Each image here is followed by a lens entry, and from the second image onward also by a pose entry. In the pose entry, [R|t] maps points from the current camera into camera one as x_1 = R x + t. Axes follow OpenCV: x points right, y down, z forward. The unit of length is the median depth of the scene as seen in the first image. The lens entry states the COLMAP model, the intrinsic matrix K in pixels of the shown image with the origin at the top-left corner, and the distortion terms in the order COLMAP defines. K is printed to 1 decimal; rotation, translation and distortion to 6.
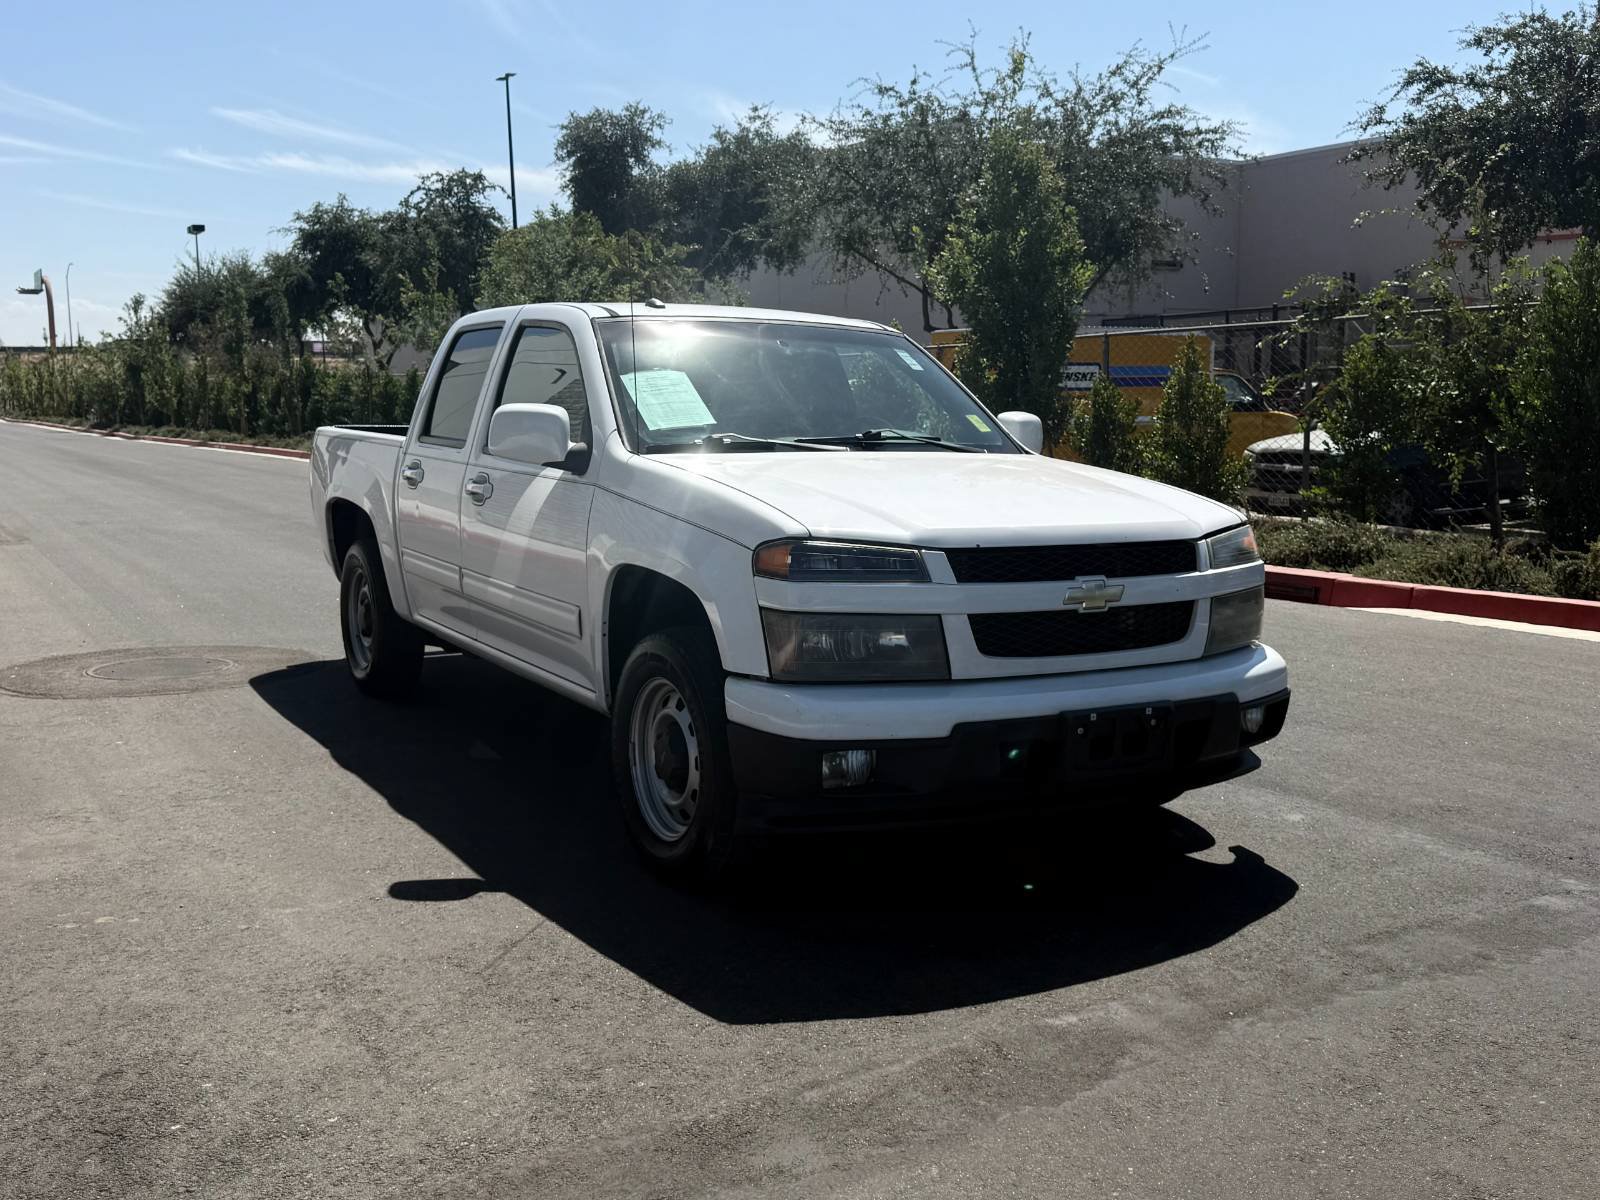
lens RADIAL K [[1706.6, 0, 800.0], [0, 1706.6, 600.0], [0, 0, 1]] dist [0.117923, -0.197904]
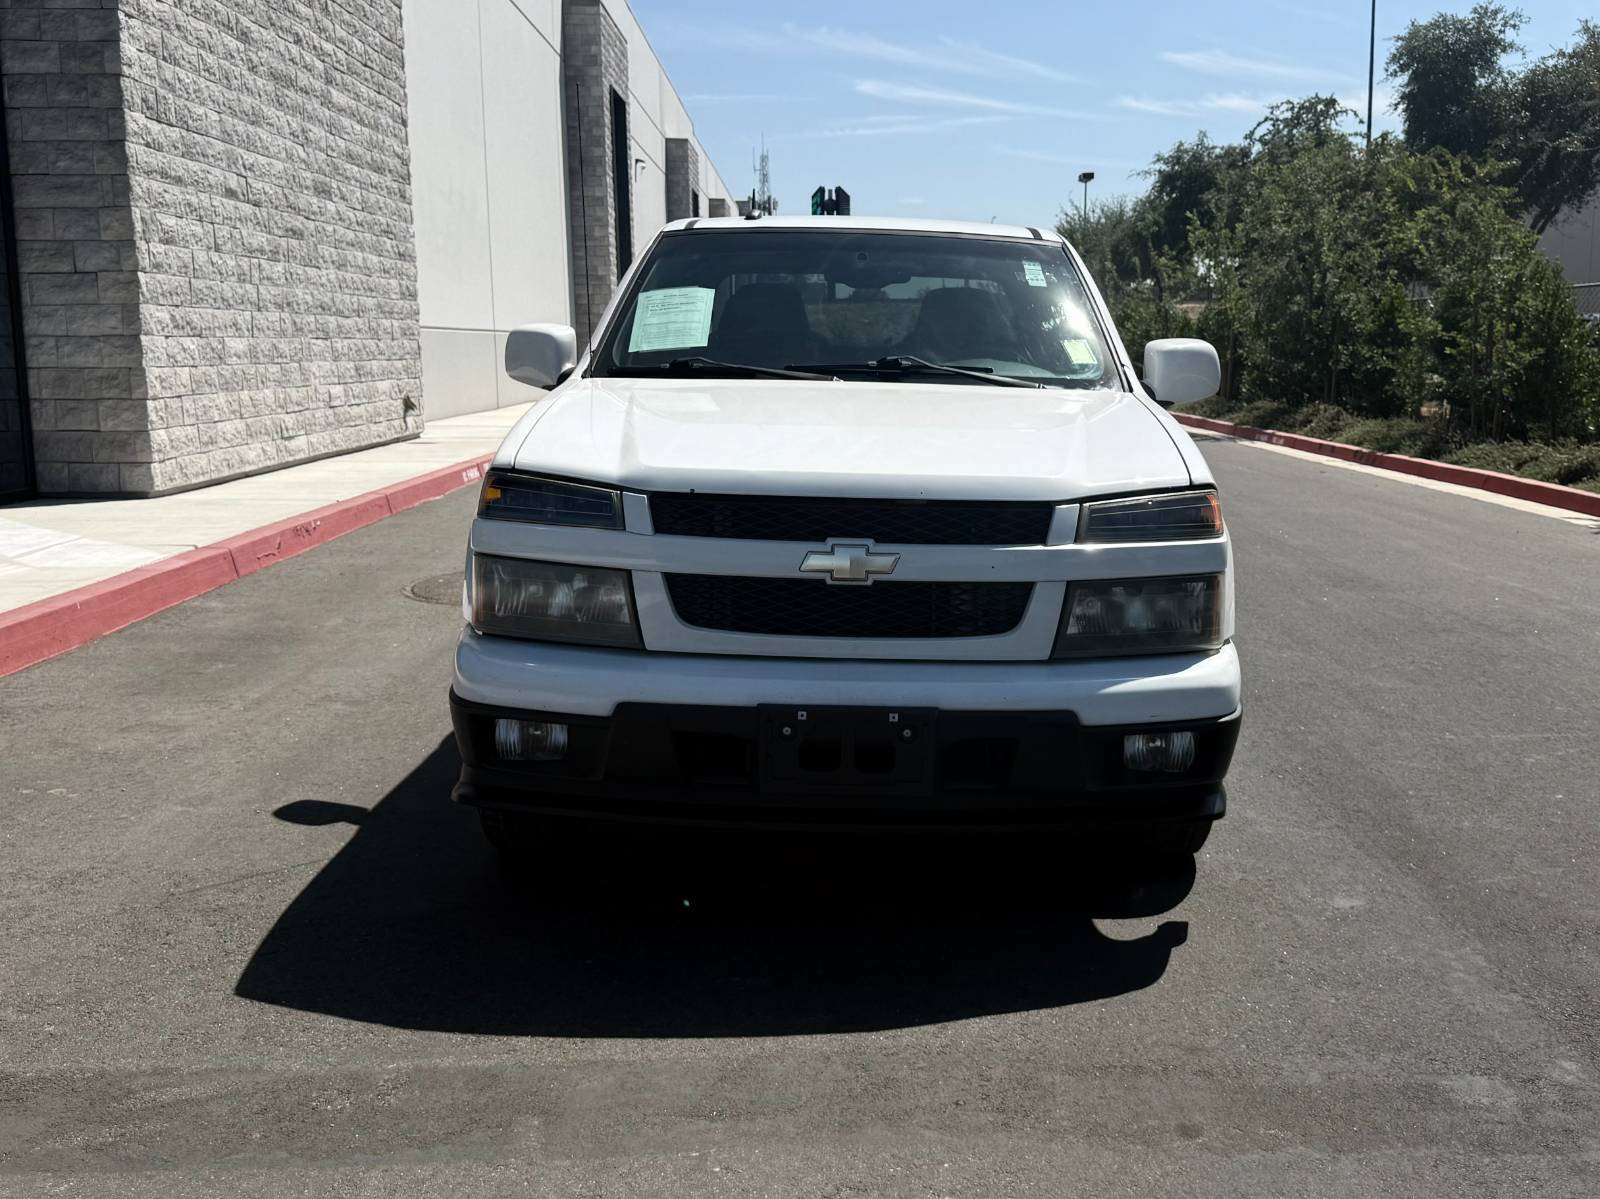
lens RADIAL K [[1706.6, 0, 800.0], [0, 1706.6, 599.5], [0, 0, 1]] dist [0.117923, -0.197904]
pose [[0.843637, 0.086326, -0.529929, 0.116592], [-0.070486, 0.996255, 0.050078, -0.004898], [0.532268, -0.004894, 0.846562, 0.066120]]
